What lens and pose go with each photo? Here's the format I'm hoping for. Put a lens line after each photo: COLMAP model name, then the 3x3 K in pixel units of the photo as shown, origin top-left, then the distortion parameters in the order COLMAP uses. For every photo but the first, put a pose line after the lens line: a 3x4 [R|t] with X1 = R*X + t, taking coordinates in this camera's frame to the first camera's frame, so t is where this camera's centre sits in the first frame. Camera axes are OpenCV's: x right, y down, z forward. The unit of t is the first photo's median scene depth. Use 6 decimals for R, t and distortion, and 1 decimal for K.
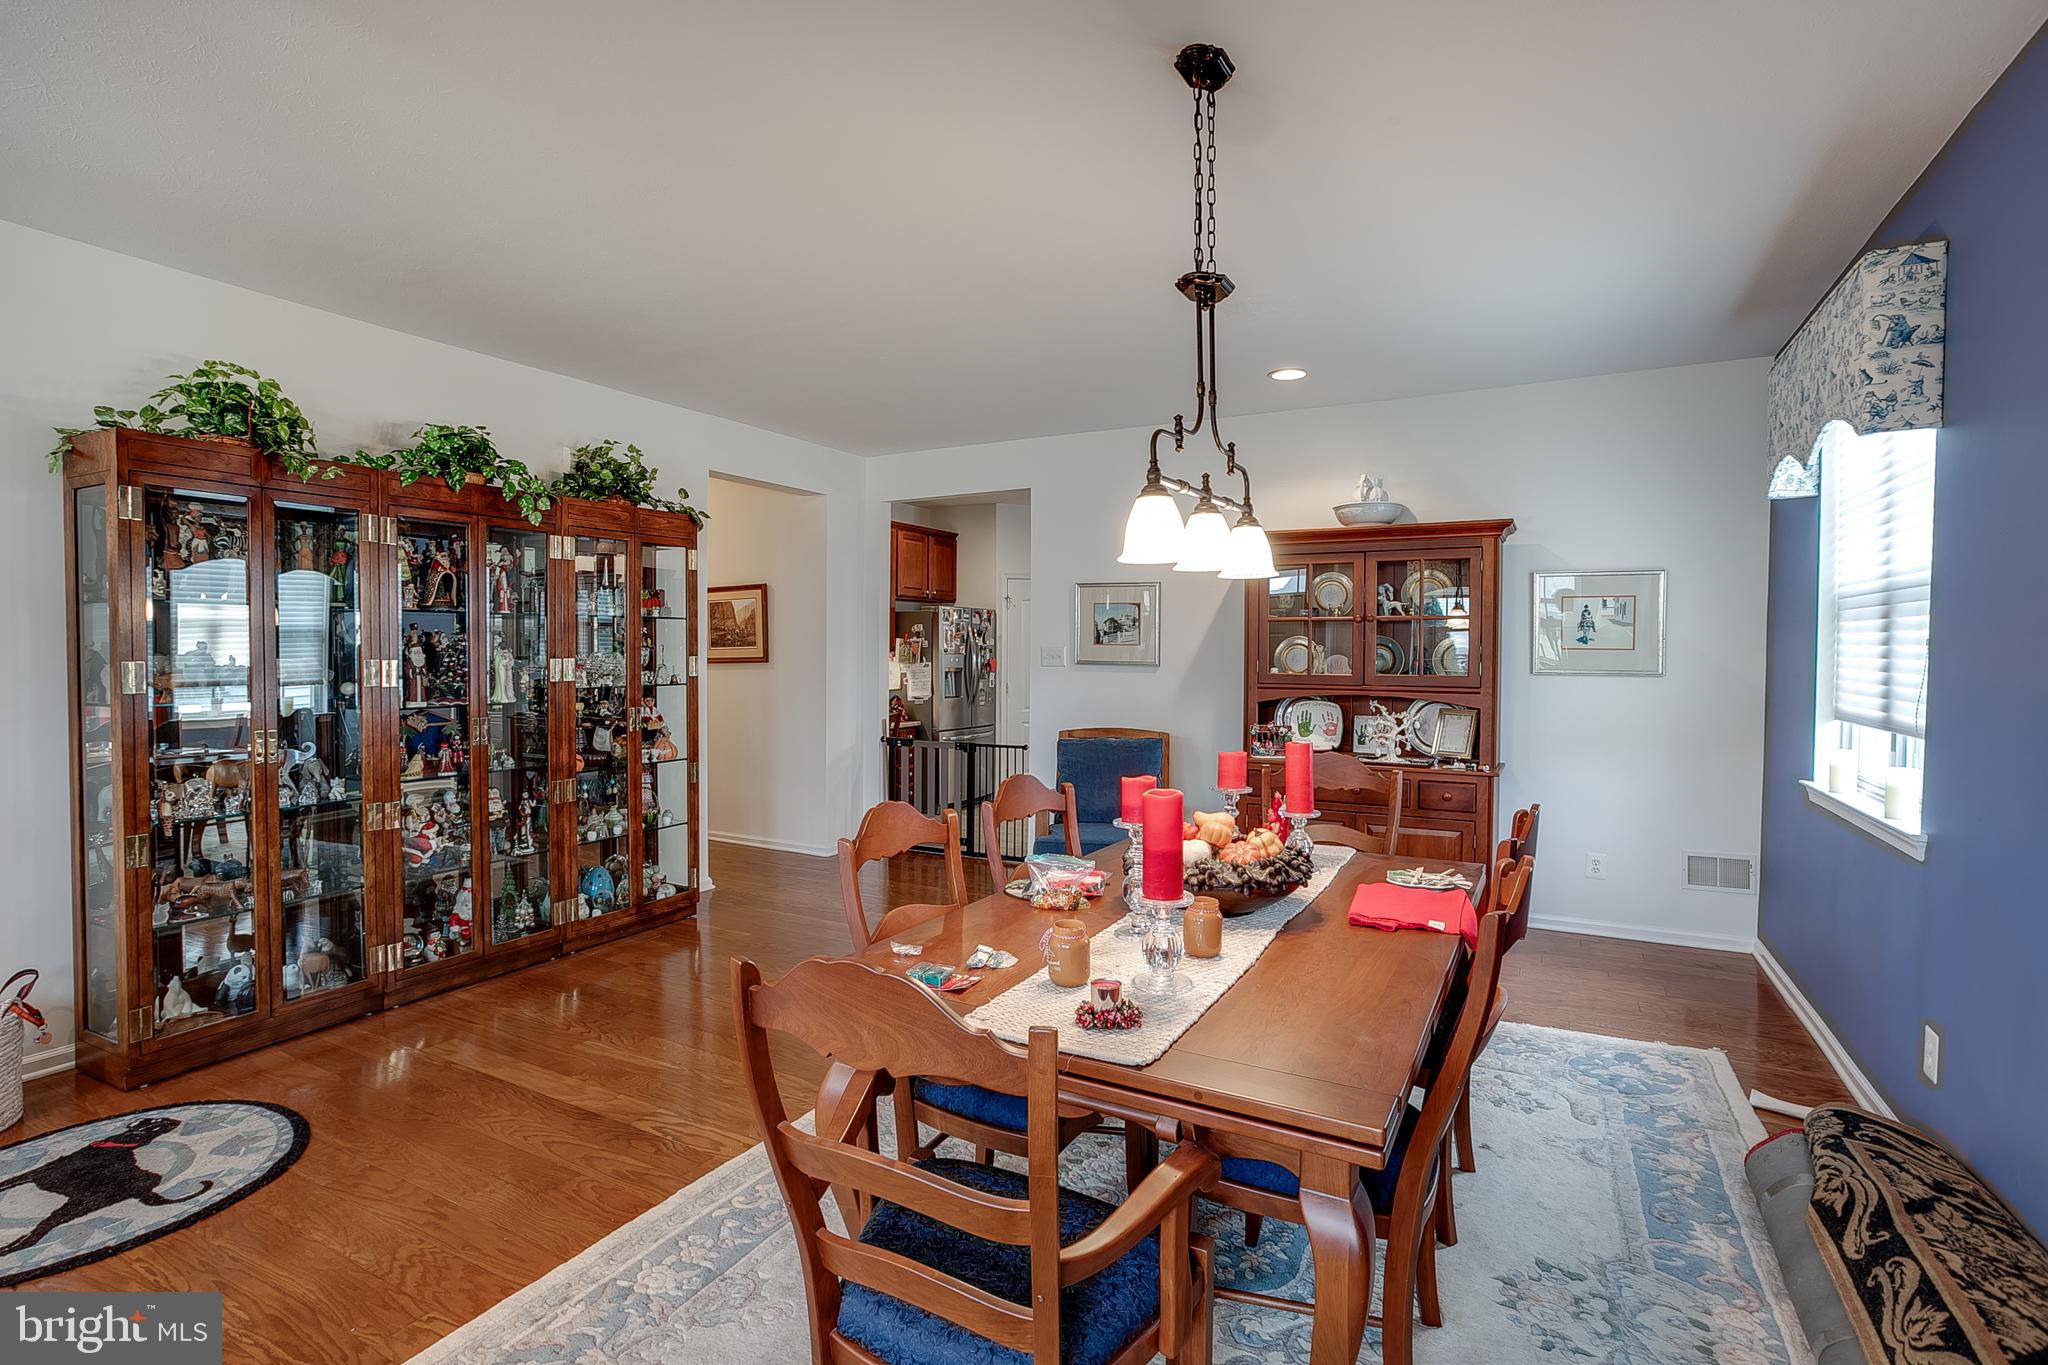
lens RADIAL K [[974.1, 0, 998.5], [0, 974.1, 672.1], [0, 0, 1]] dist [-0.054161, 0.024050]
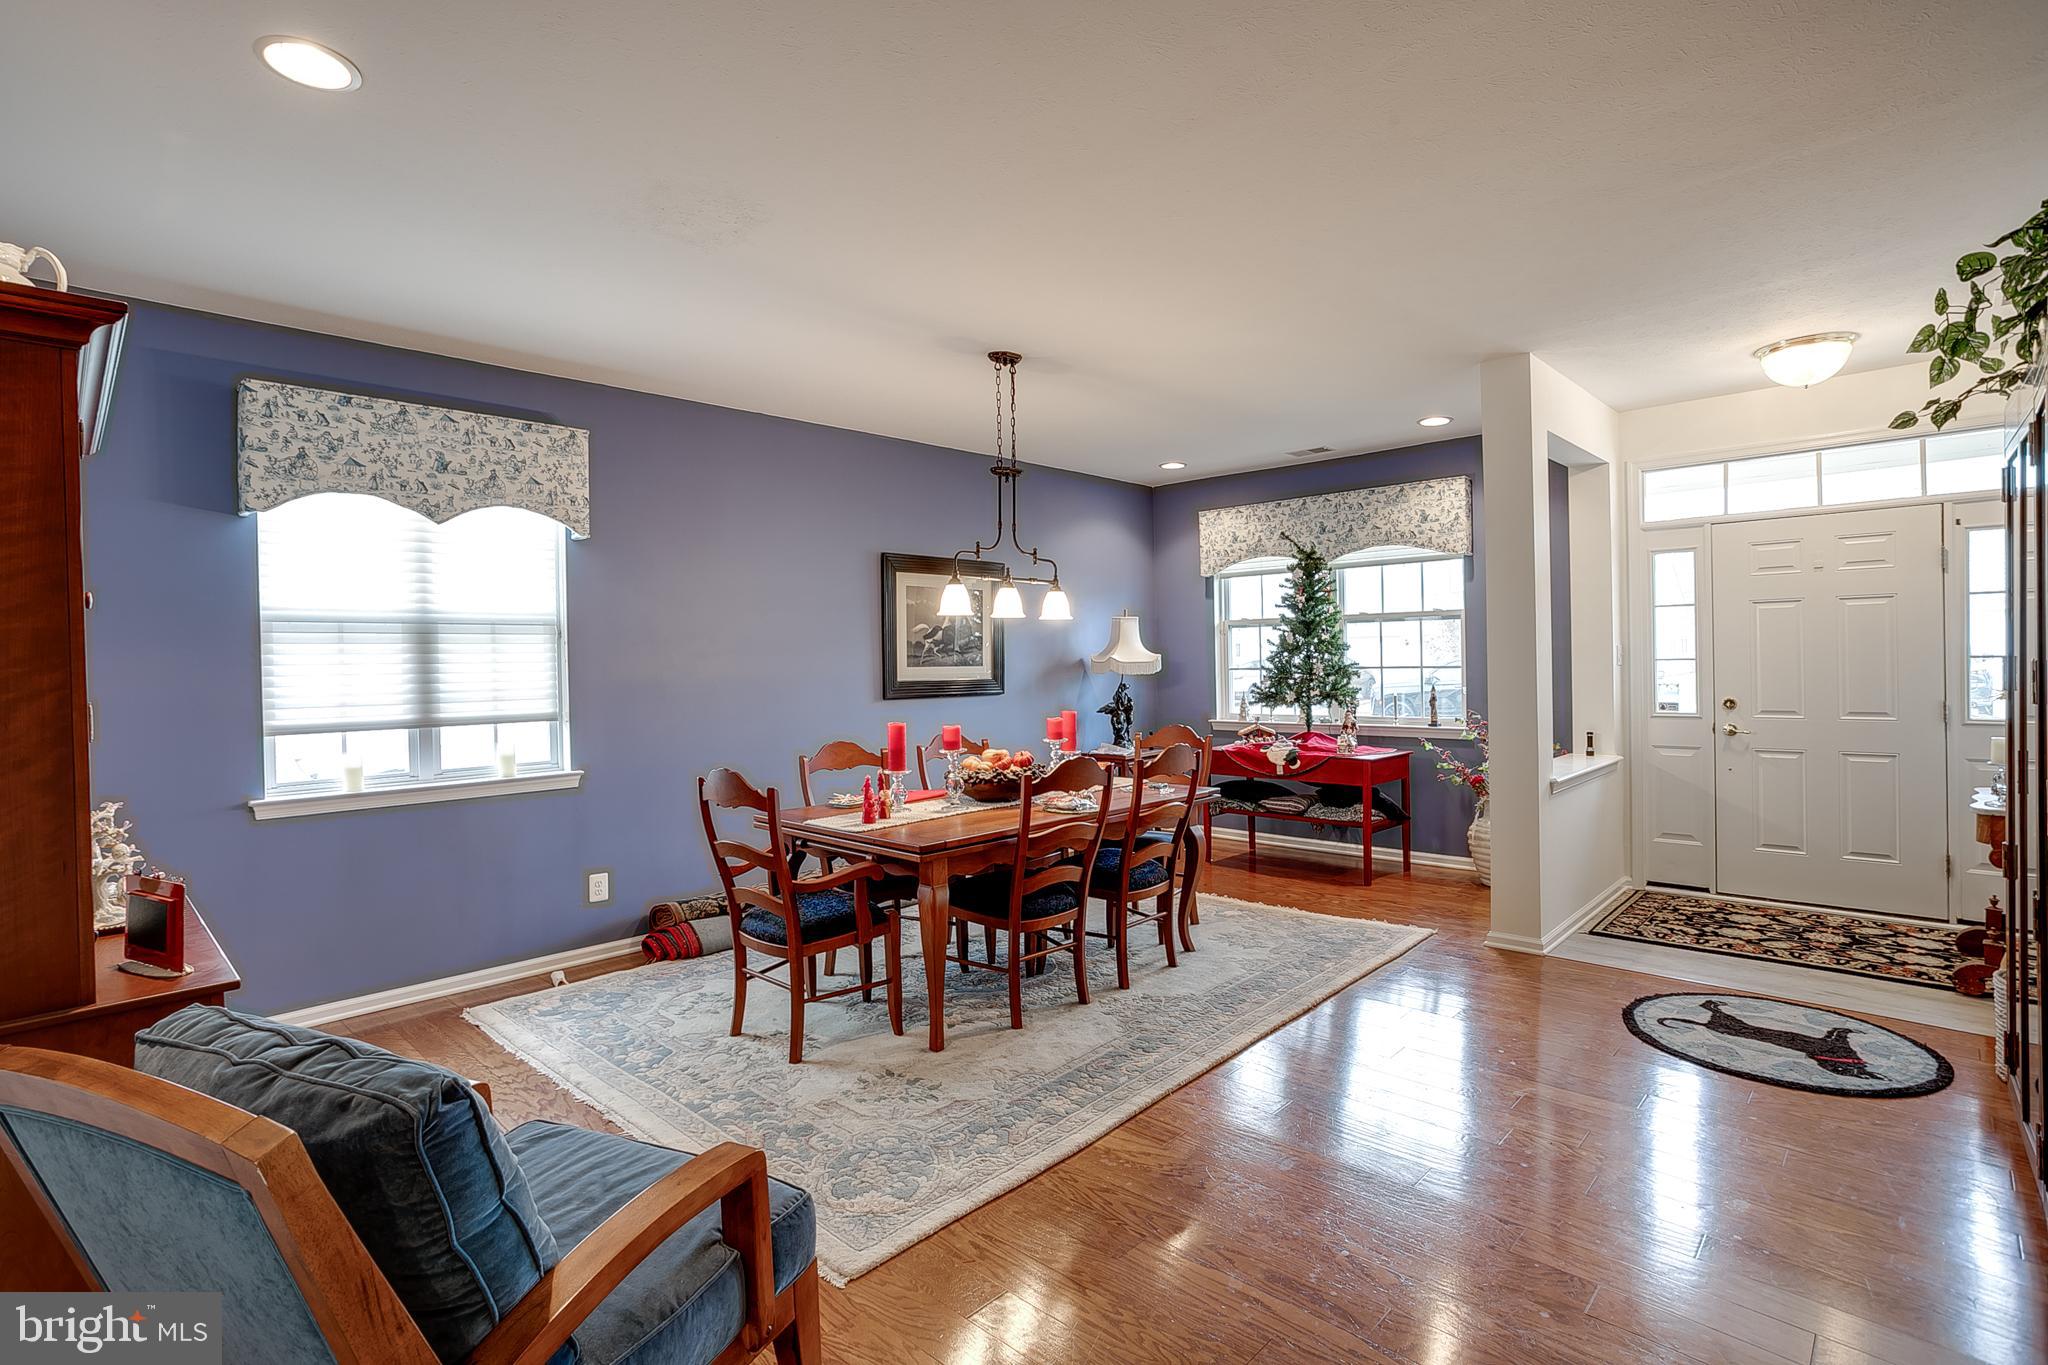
lens RADIAL K [[974.1, 0, 998.5], [0, 974.1, 672.1], [0, 0, 1]] dist [-0.054161, 0.024050]
pose [[-0.964964, 0.010586, 0.262167, -0.152925], [0.020218, 0.999215, 0.034070, -0.035360], [-0.261601, 0.038177, -0.964421, 1.623035]]
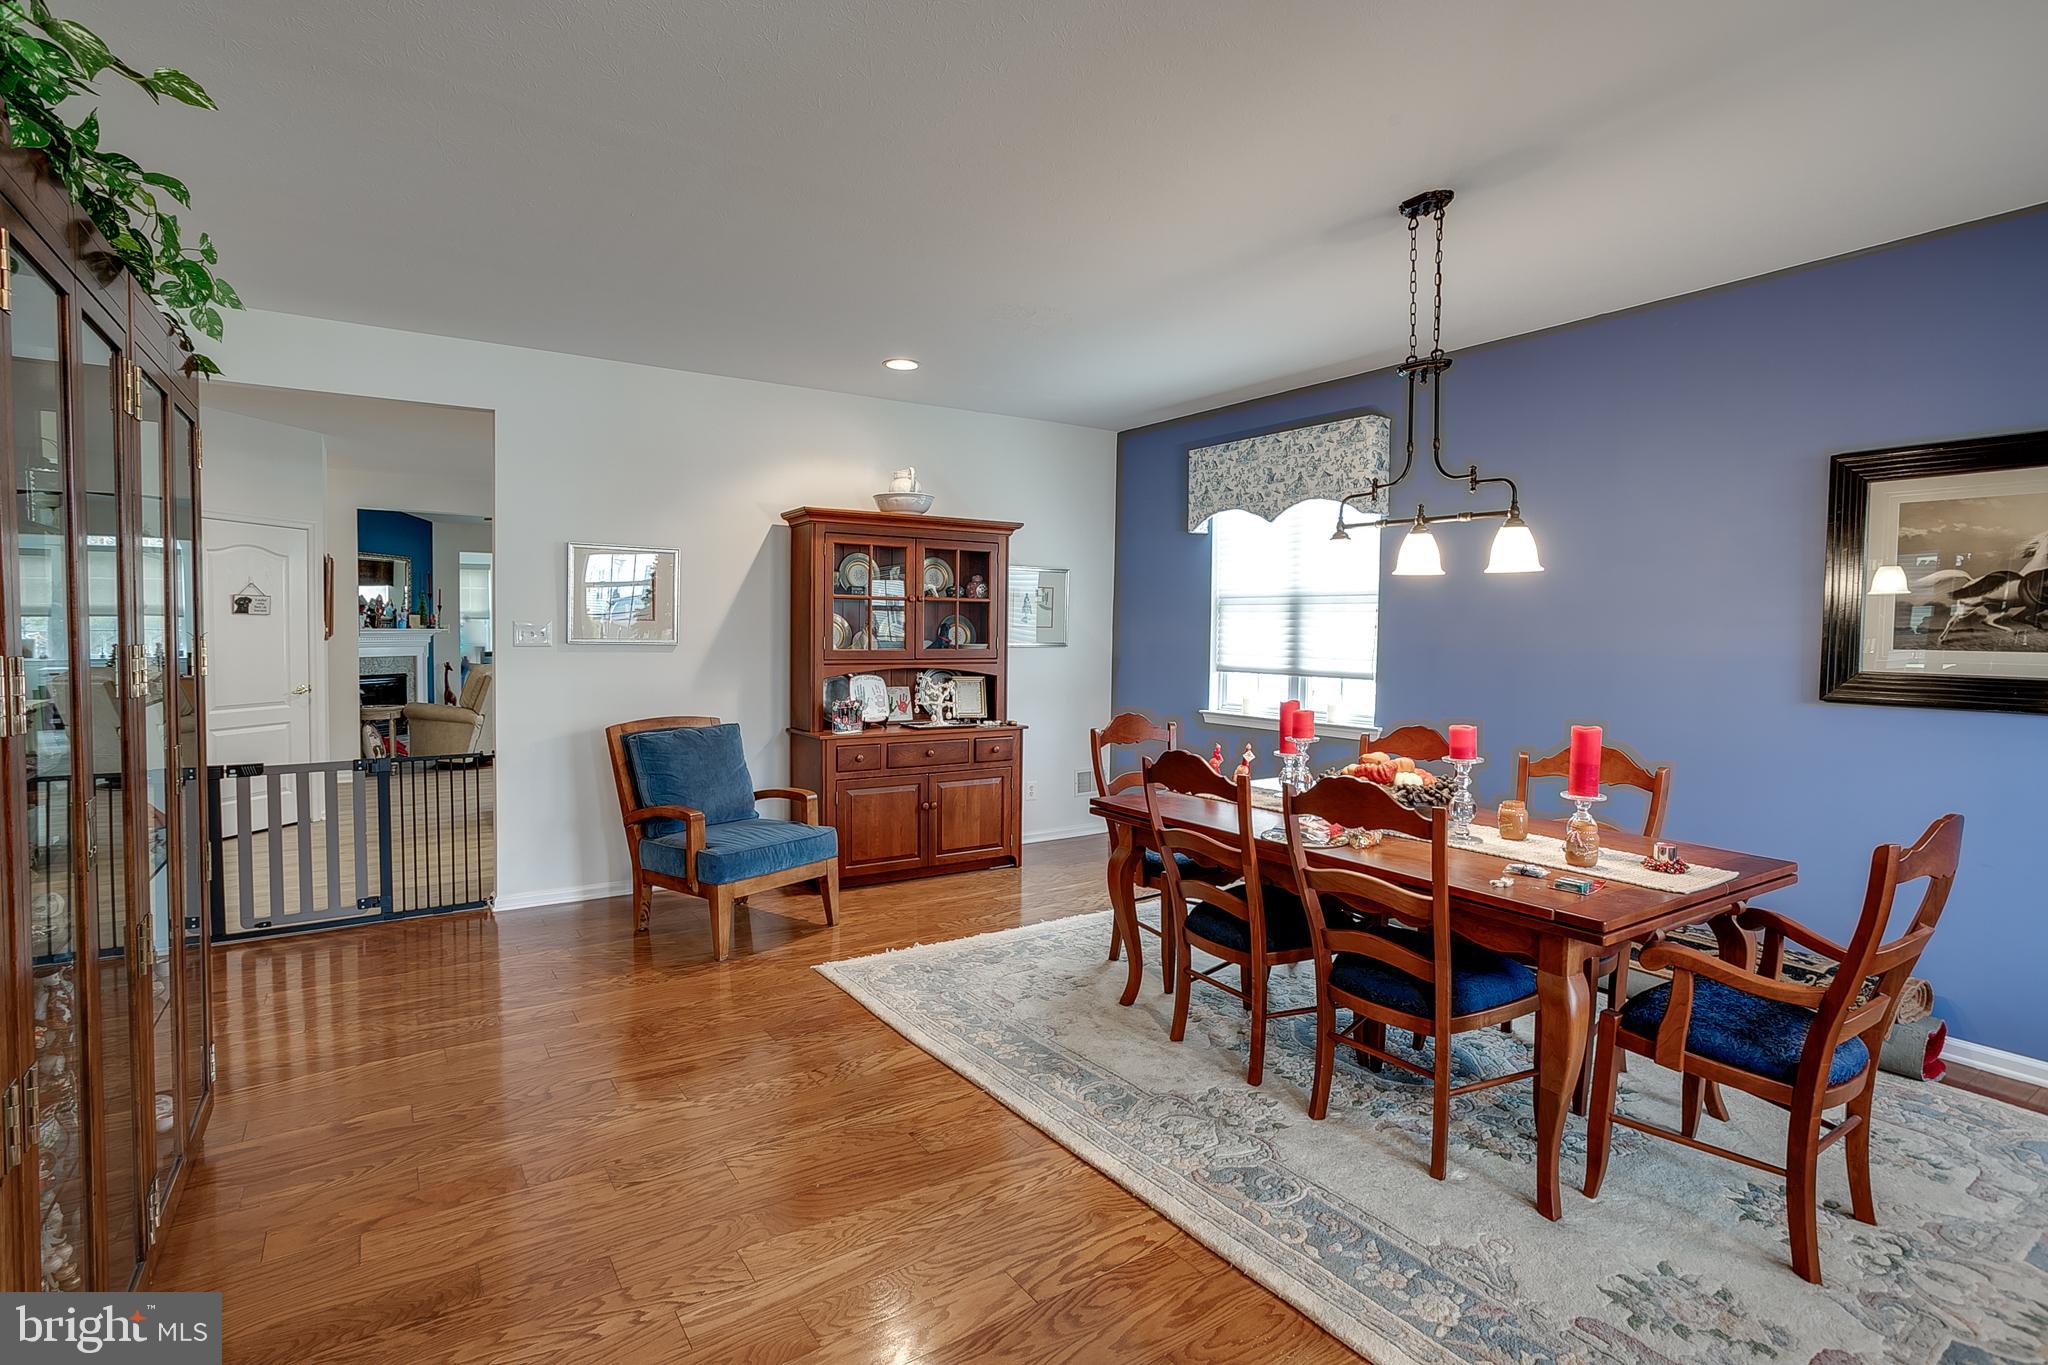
lens RADIAL K [[1006.9, 0, 998.7], [0, 1006.9, 666.2], [0, 0, 1]] dist [-0.055395, 0.027900]
pose [[0.469494, -0.032008, 0.882355, -0.744100], [0.011587, 0.999480, 0.030092, -0.014325], [-0.882859, -0.003905, 0.469621, 0.470979]]
